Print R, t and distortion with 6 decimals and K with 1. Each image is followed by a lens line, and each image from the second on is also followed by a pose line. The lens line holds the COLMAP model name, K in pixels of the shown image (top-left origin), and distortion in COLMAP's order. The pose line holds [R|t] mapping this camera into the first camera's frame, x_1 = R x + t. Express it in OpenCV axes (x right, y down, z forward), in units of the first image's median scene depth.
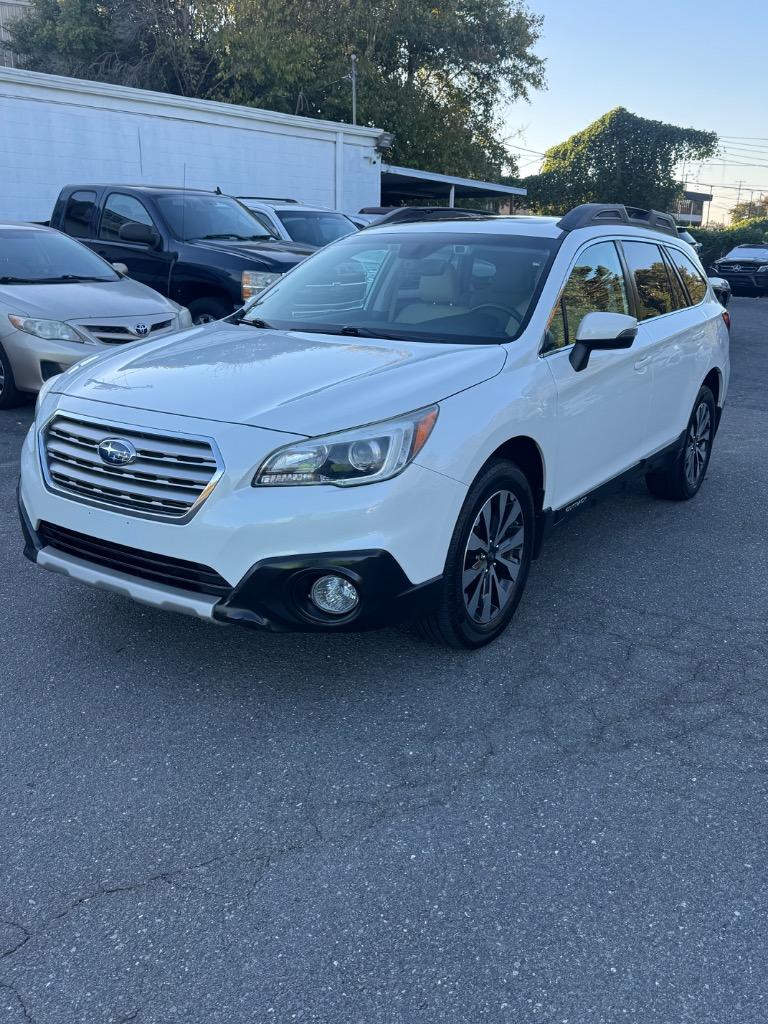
lens RADIAL K [[891.9, 0, 378.2], [0, 891.9, 517.1], [0, 0, 1]] dist [0.038301, -0.015737]
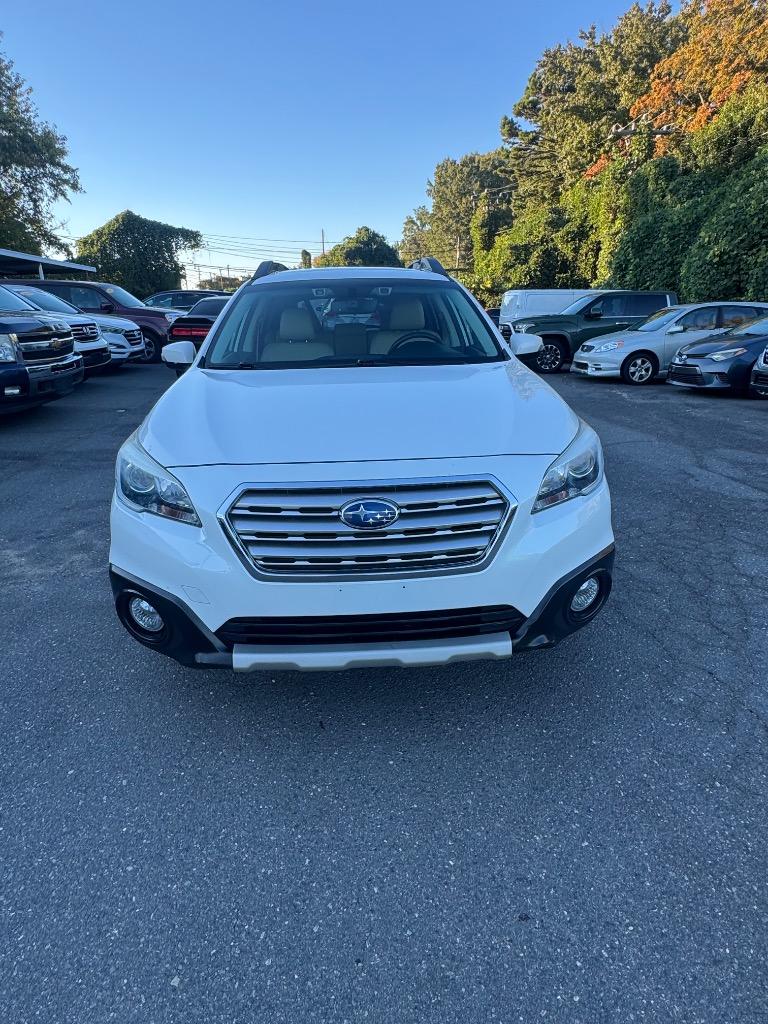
lens RADIAL K [[600.9, 0, 378.2], [0, 600.9, 507.6], [0, 0, 1]] dist [-0.012623, 0.010071]
pose [[0.796426, -0.226093, 0.560882, -0.602632], [0.212095, 0.972998, 0.091053, -0.128001], [-0.566323, 0.046443, 0.822874, 0.500700]]
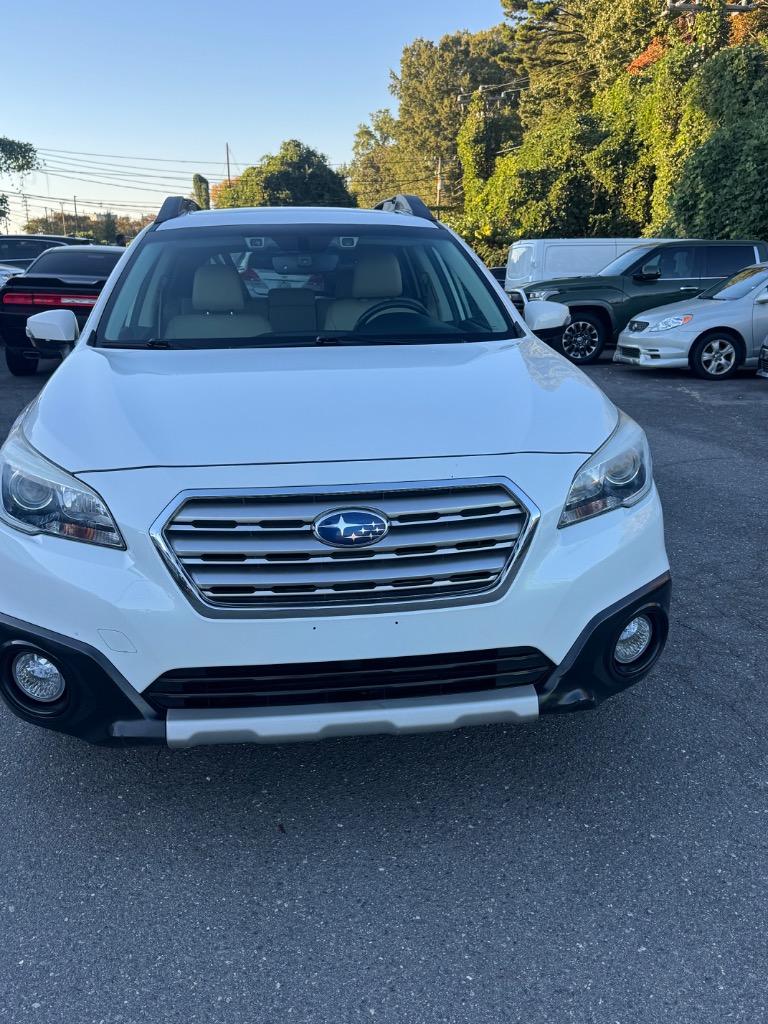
lens RADIAL K [[969.5, 0, 374.6], [0, 969.5, 503.0], [0, 0, 1]] dist [0.023276, 0.000000]
pose [[0.758876, -0.188136, 0.623467, -0.718453], [0.221055, 0.974937, 0.025129, -0.103347], [-0.612569, 0.118751, 0.781445, 0.405980]]
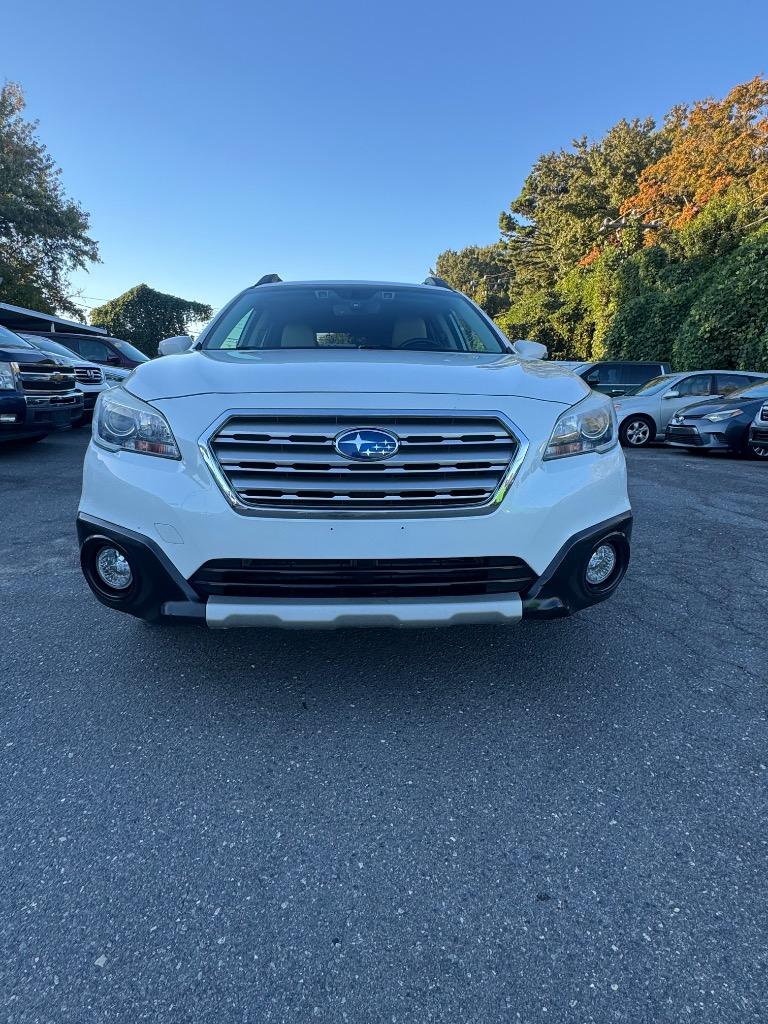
lens RADIAL K [[600.9, 0, 380.3], [0, 600.9, 509.9], [0, 0, 1]] dist [-0.012623, 0.010071]
pose [[0.796458, -0.133389, 0.589799, -0.594057], [0.184104, 0.982552, -0.026397, 0.000291], [-0.575987, 0.129608, 0.807119, 0.558184]]
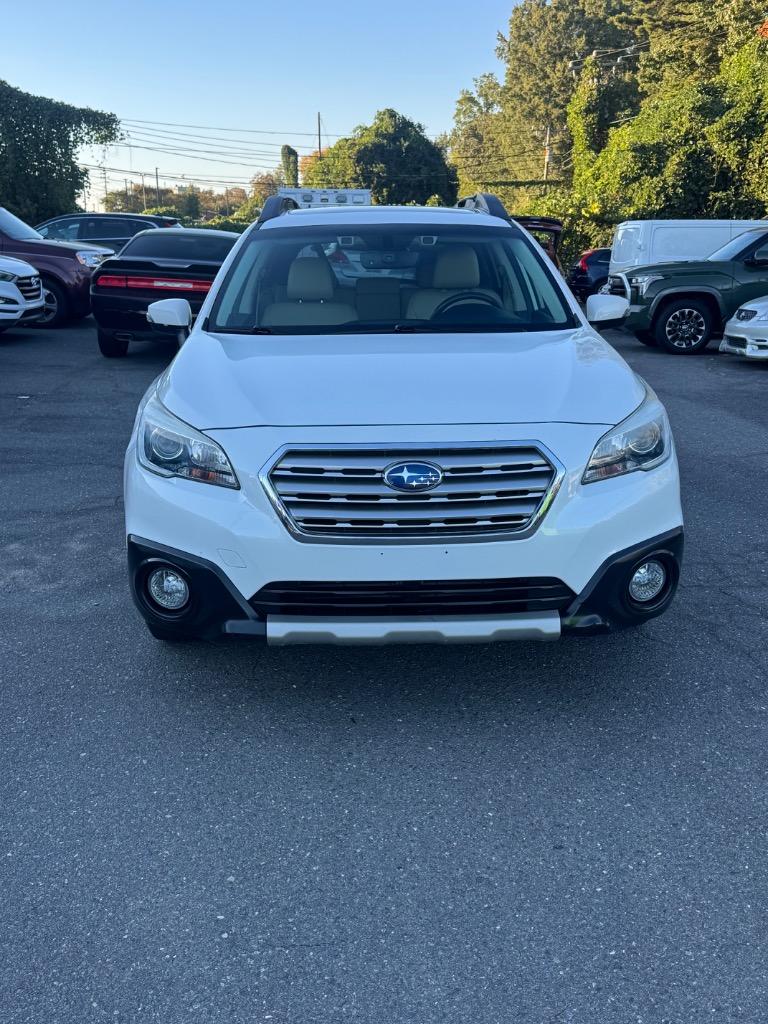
lens RADIAL K [[1072.4, 0, 376.5], [0, 1072.4, 489.4], [0, 0, 1]] dist [0.029419, 0.000000]
pose [[0.814346, -0.157598, 0.558572, -0.886109], [0.193951, 0.980993, -0.005980, -0.059857], [-0.547013, 0.113206, 0.829434, 0.156151]]
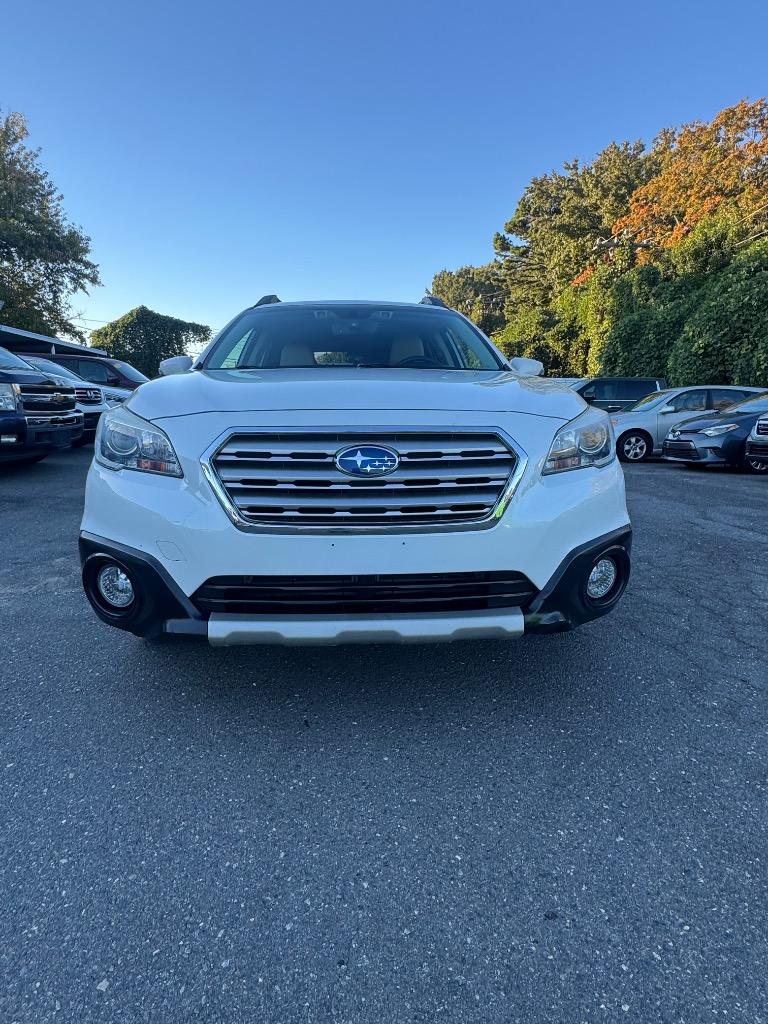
lens RADIAL K [[600.9, 0, 378.7], [0, 600.9, 507.3], [0, 0, 1]] dist [-0.012623, 0.010071]
pose [[0.795397, -0.120803, 0.593928, -0.597883], [0.192911, 0.979433, -0.059137, 0.001445], [-0.574568, 0.161612, 0.802342, 0.556930]]
